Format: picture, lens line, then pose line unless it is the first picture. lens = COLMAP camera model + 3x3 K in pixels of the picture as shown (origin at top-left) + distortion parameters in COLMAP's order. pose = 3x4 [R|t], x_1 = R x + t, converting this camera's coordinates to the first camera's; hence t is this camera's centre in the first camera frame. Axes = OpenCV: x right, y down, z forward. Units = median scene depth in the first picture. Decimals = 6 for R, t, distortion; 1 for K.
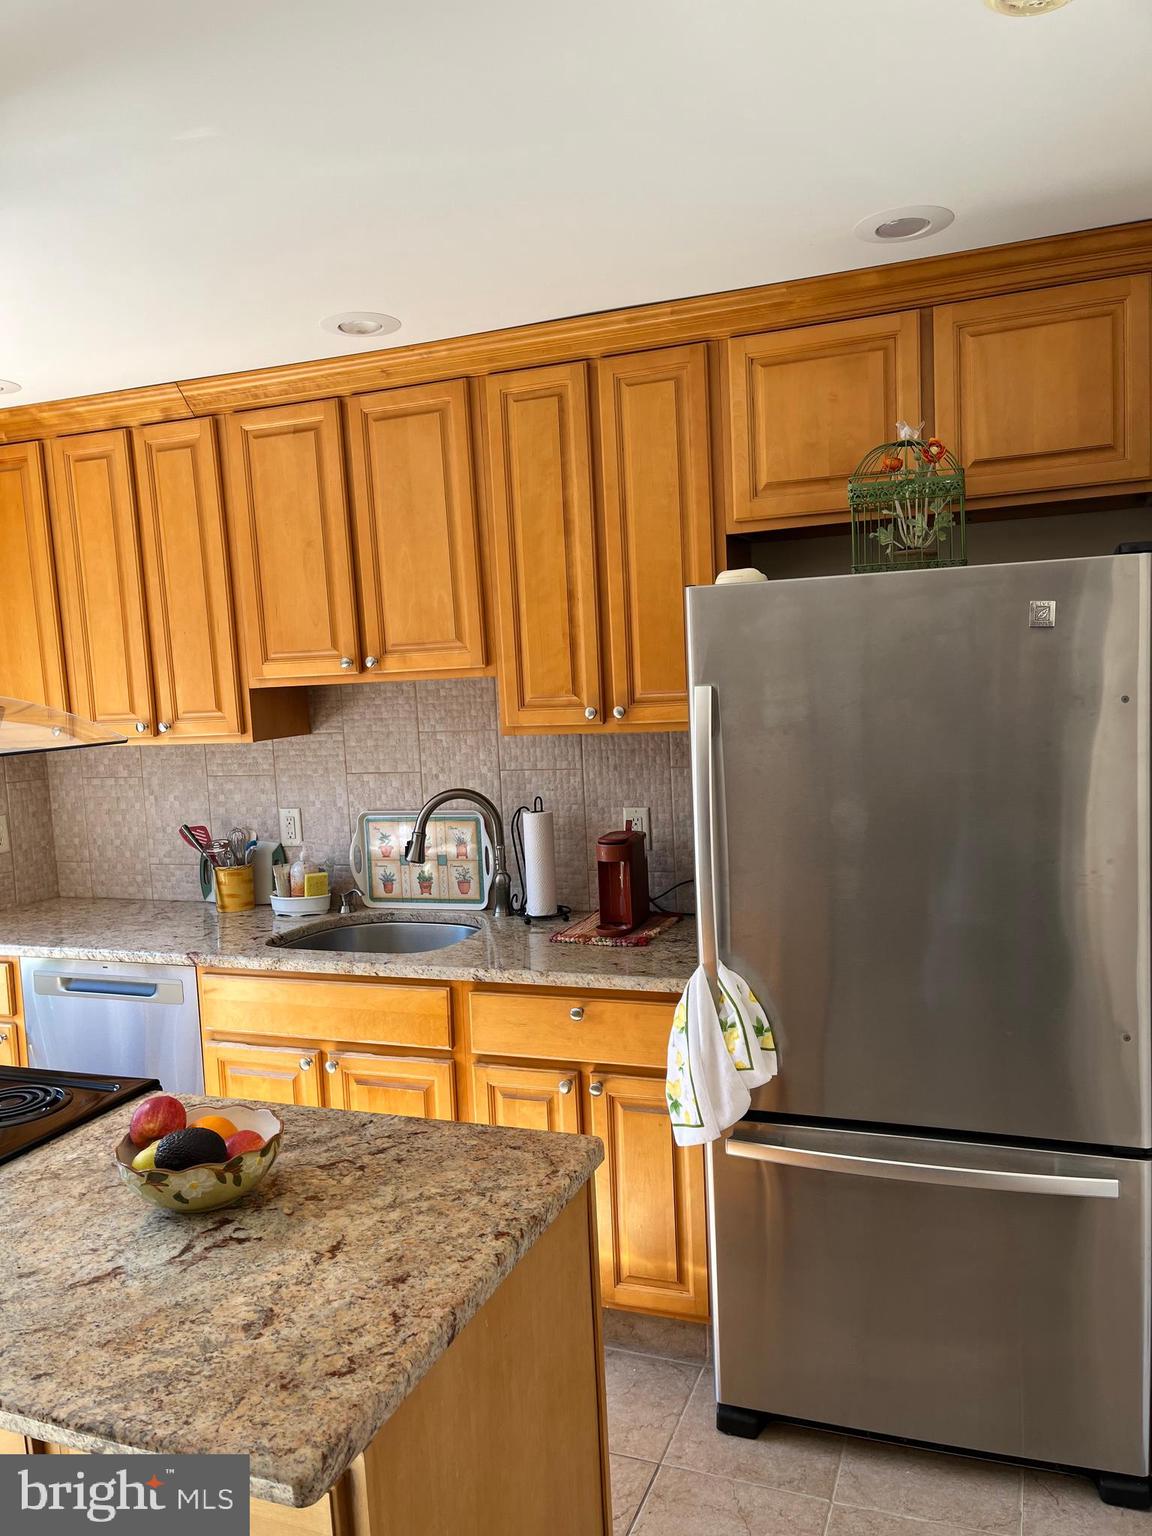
lens RADIAL K [[1151.2, 0, 576.0], [0, 1151.2, 768.0], [0, 0, 1]] dist [0.090305, -0.118074]
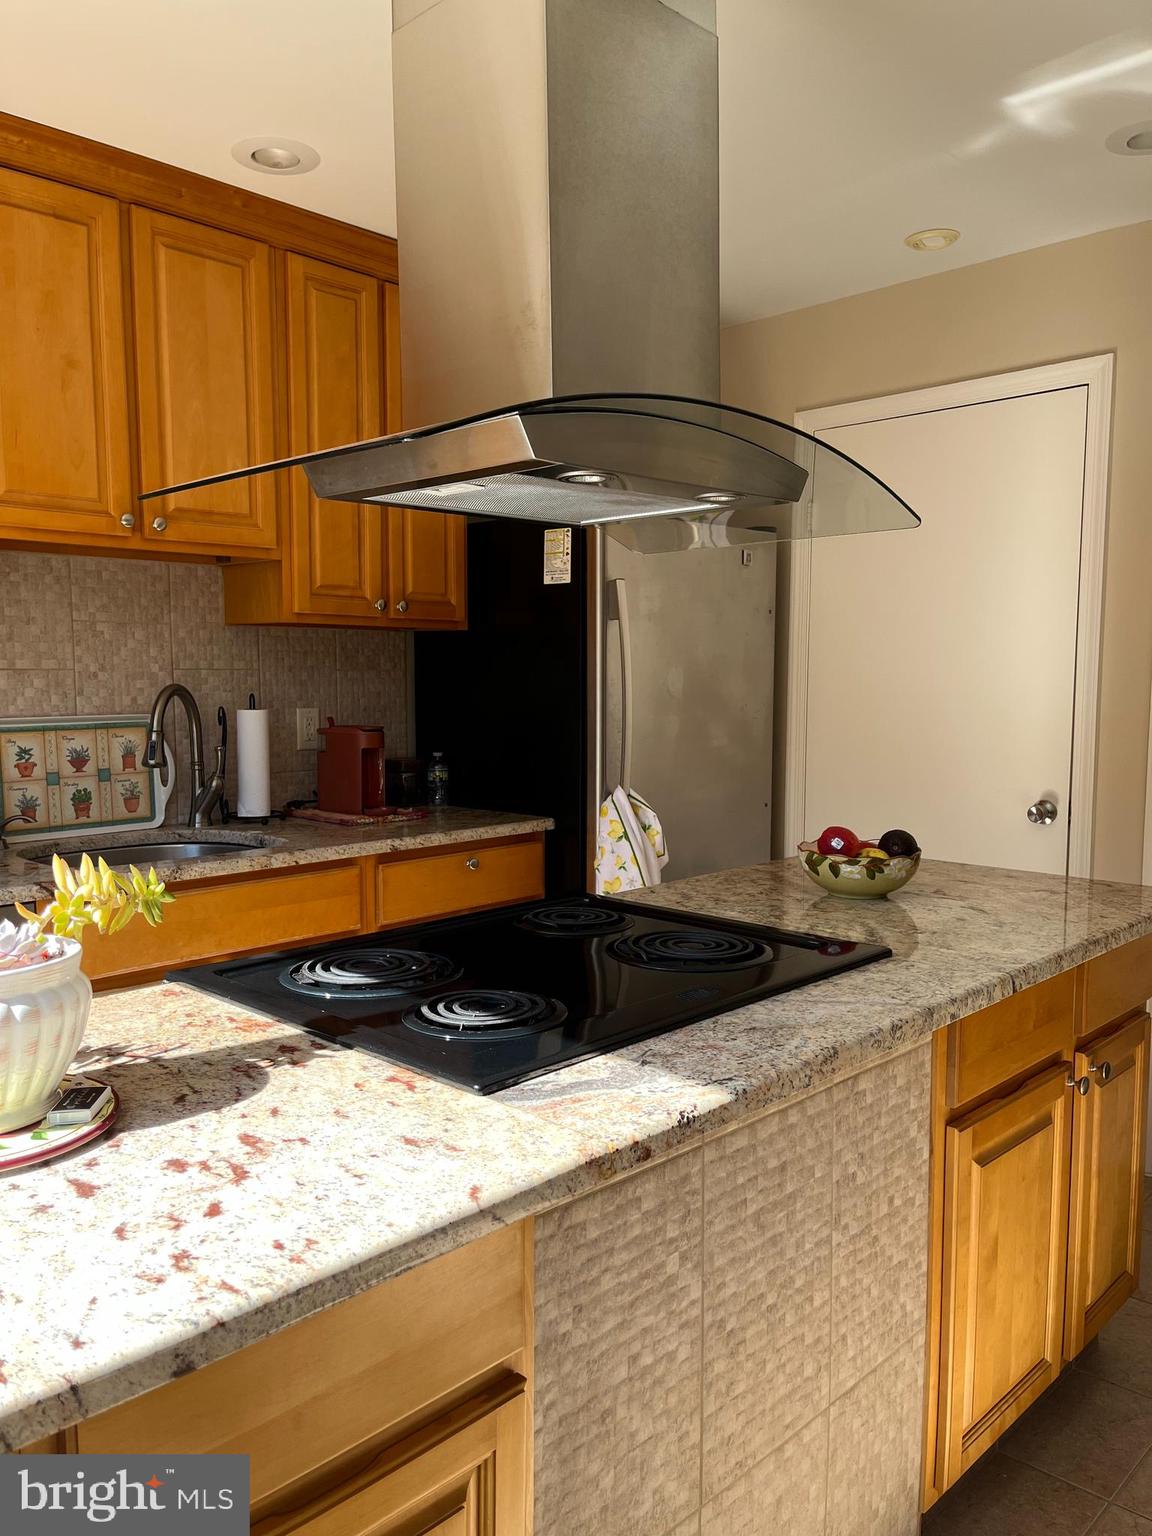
lens RADIAL K [[1151.2, 0, 576.0], [0, 1151.2, 768.0], [0, 0, 1]] dist [0.090305, -0.118074]
pose [[0.406651, -0.032434, 0.913008, -0.775590], [0.056787, 0.998334, 0.010173, 0.088414], [-0.911817, 0.047710, 0.407815, 0.347709]]
